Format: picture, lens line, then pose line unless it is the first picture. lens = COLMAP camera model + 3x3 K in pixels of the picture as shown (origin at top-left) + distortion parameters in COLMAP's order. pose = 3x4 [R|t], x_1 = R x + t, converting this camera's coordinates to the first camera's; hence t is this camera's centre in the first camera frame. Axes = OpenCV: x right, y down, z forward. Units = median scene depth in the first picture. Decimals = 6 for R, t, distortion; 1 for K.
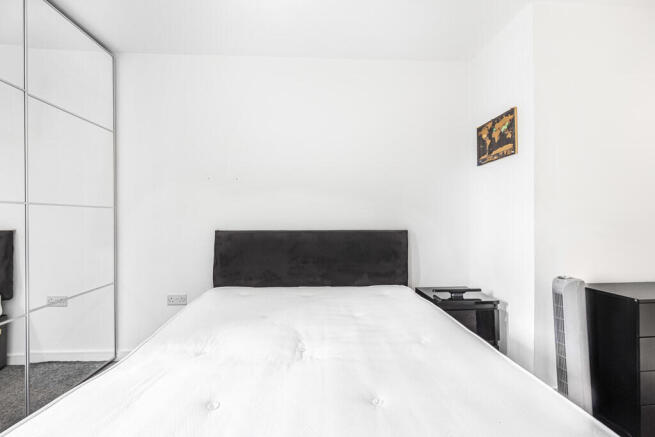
lens RADIAL K [[292.1, 0, 327.9], [0, 292.1, 218.6], [0, 0, 1]] dist [-0.003581, -0.000204]
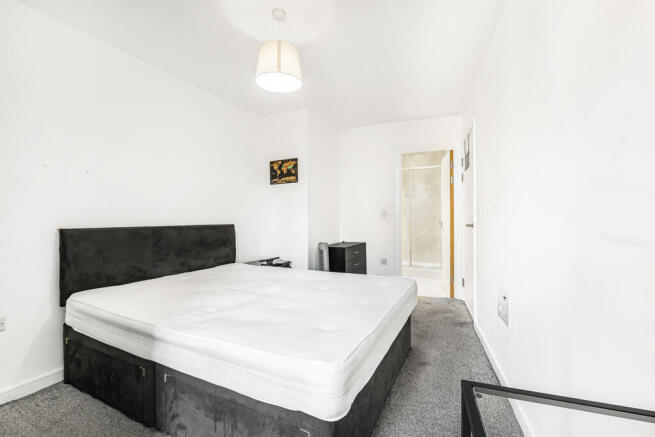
lens RADIAL K [[292.1, 0, 323.7], [0, 292.1, 219.7], [0, 0, 1]] dist [-0.003581, -0.000204]
pose [[0.501712, -0.002093, 0.865032, -0.810578], [-0.000217, 0.999997, 0.002545, 0.014534], [-0.865034, -0.001464, 0.501710, -0.093933]]
